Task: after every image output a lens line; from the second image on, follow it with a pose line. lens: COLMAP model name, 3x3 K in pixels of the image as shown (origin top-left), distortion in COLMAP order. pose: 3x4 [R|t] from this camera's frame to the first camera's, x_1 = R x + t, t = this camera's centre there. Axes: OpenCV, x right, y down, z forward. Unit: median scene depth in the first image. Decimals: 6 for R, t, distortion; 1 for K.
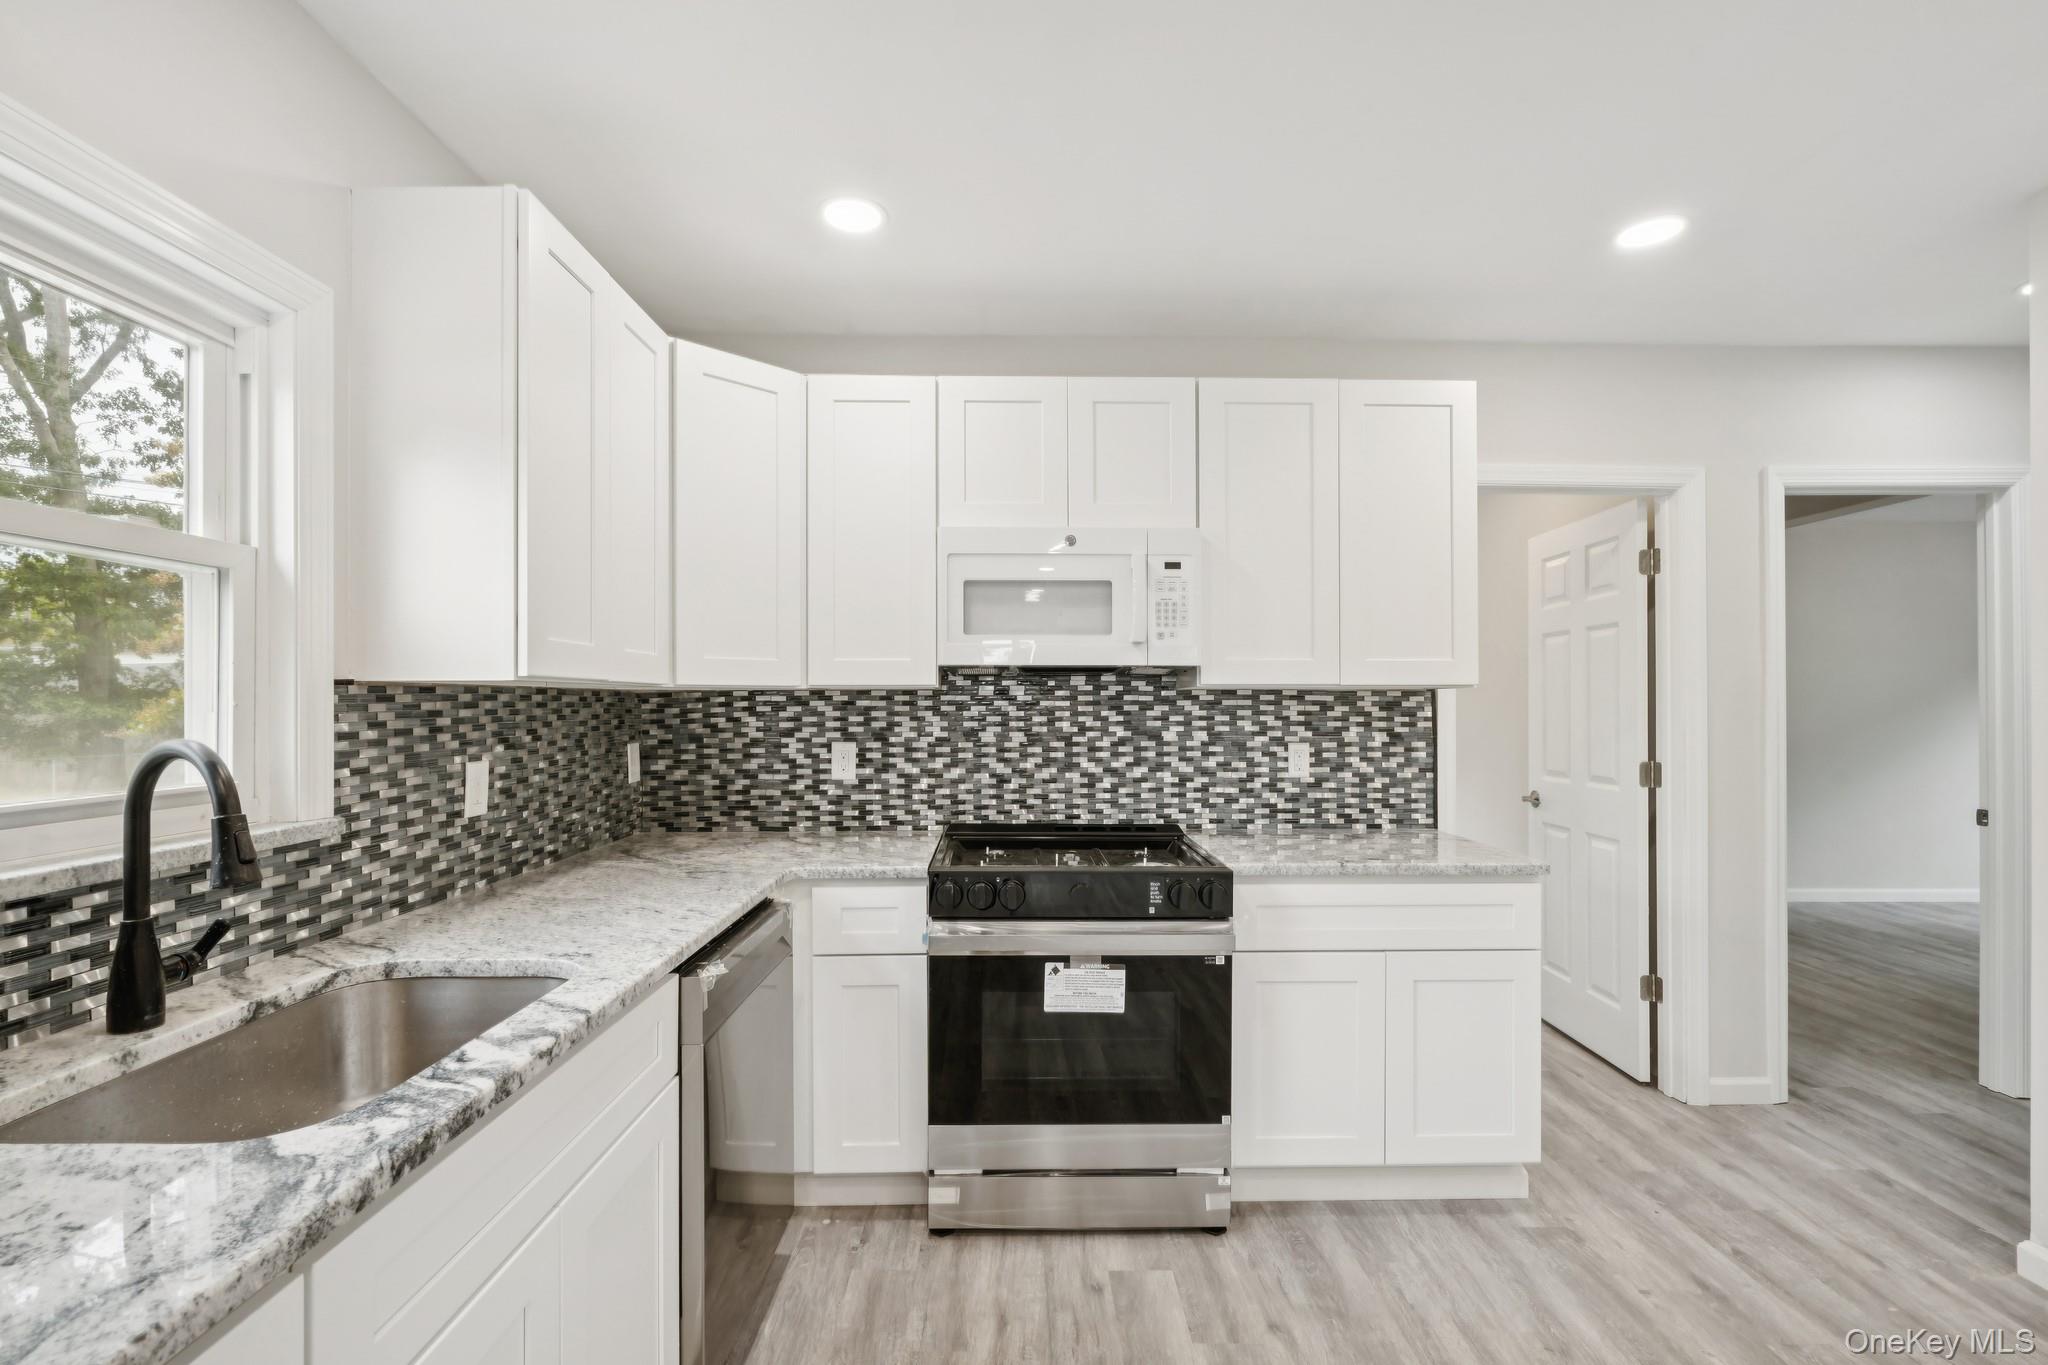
lens RADIAL K [[914.9, 0, 1020.4], [0, 914.9, 690.3], [0, 0, 1]] dist [-0.000295, -0.000703]
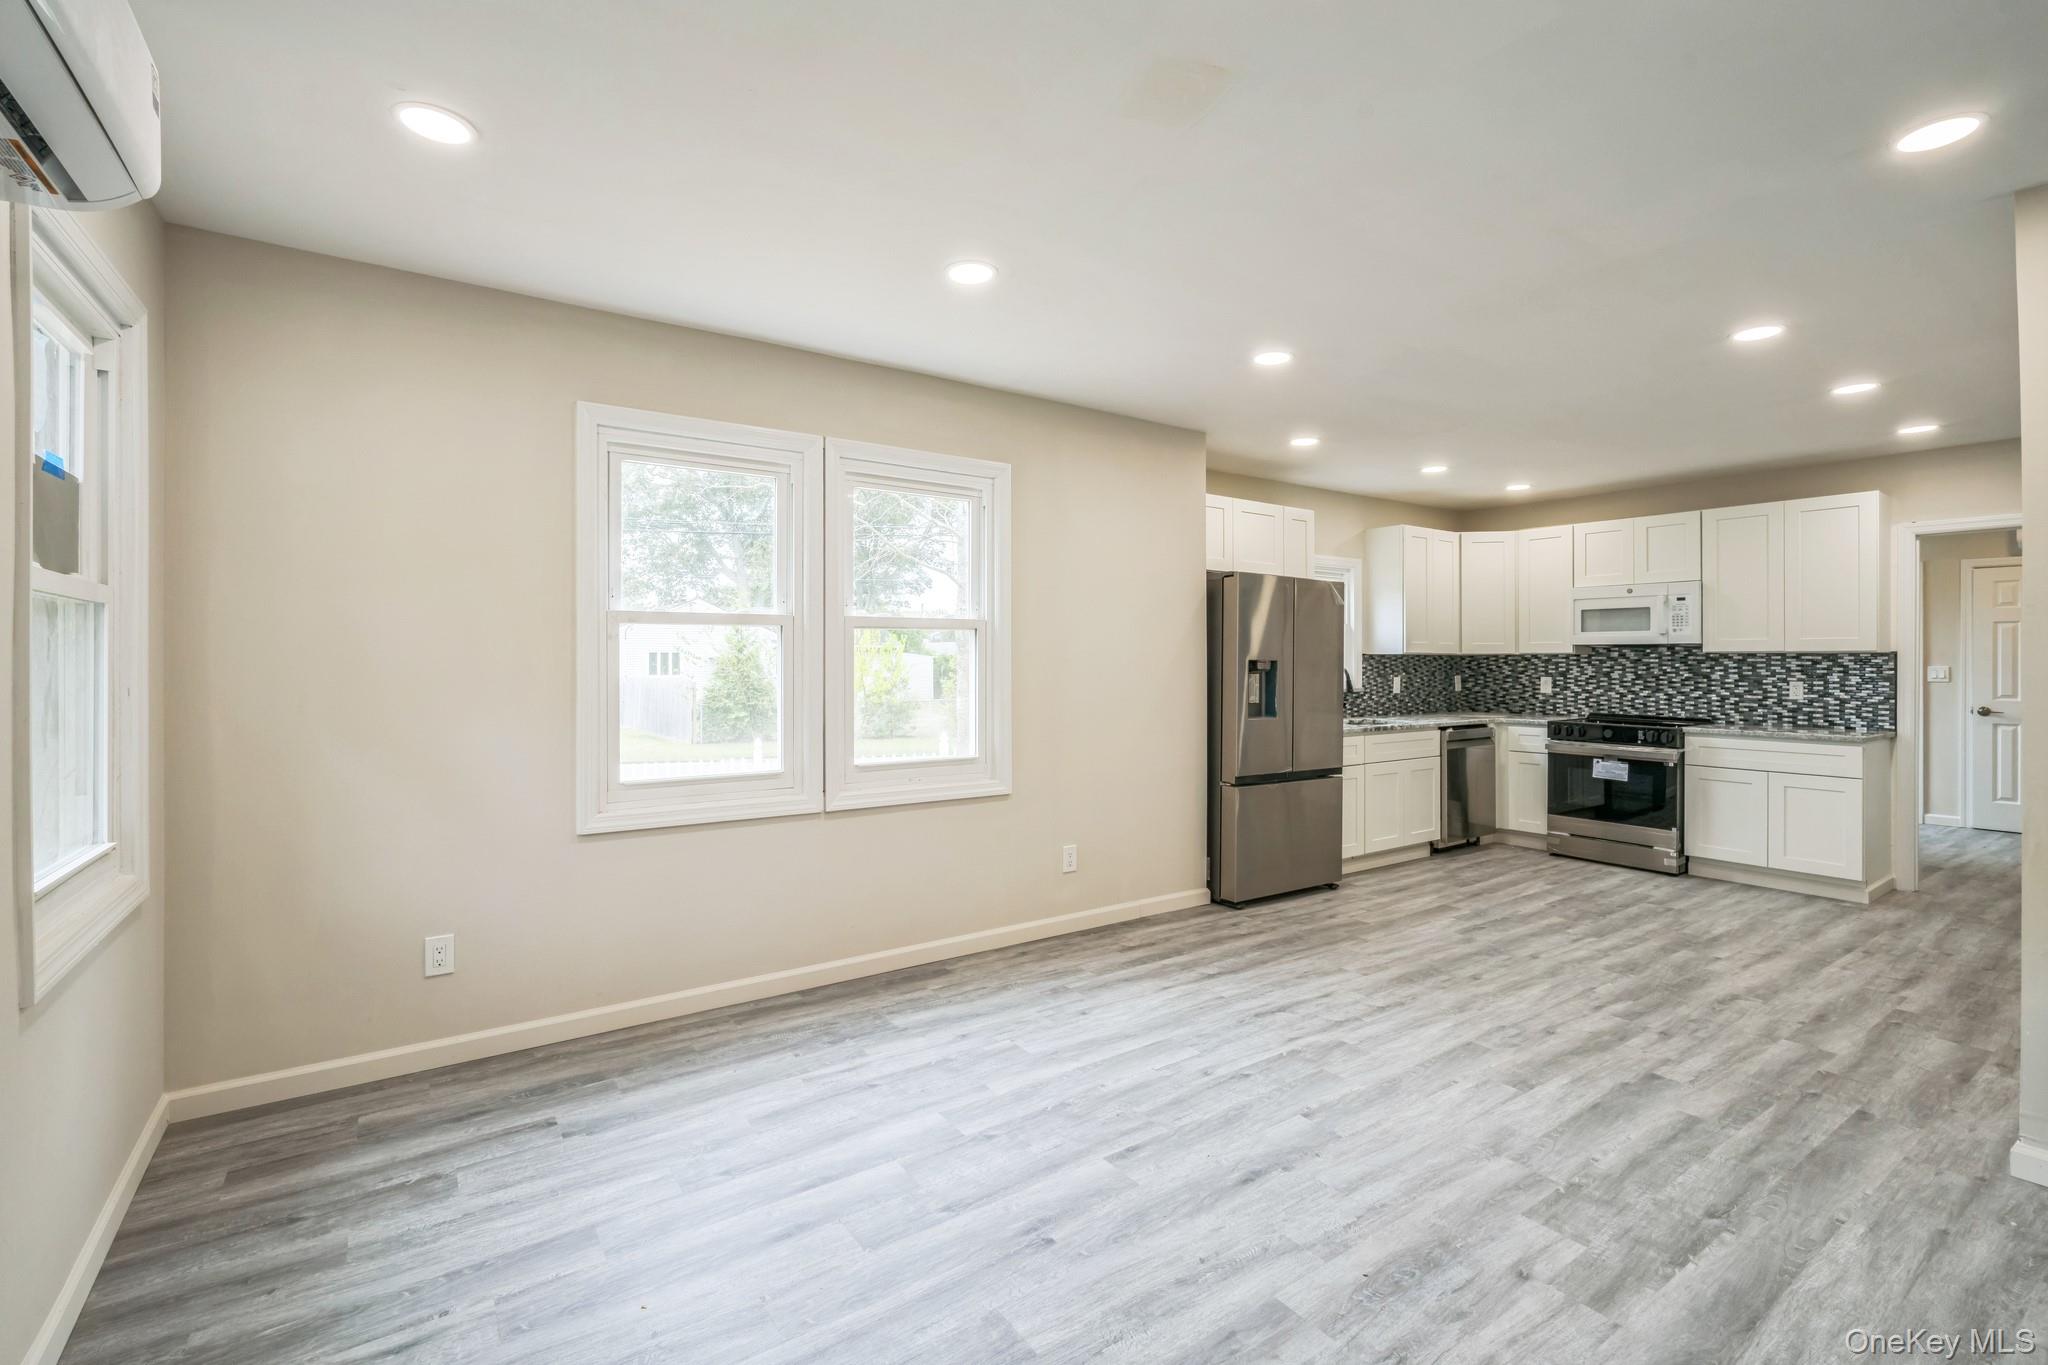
lens RADIAL K [[914.9, 0, 1021.4], [0, 914.9, 664.8], [0, 0, 1]] dist [-0.000295, -0.000703]
pose [[0.563298, 0.004916, -0.826239, 0.974467], [0.009235, 0.999882, 0.012245, -0.014964], [0.826202, -0.014528, 0.563187, -1.409190]]
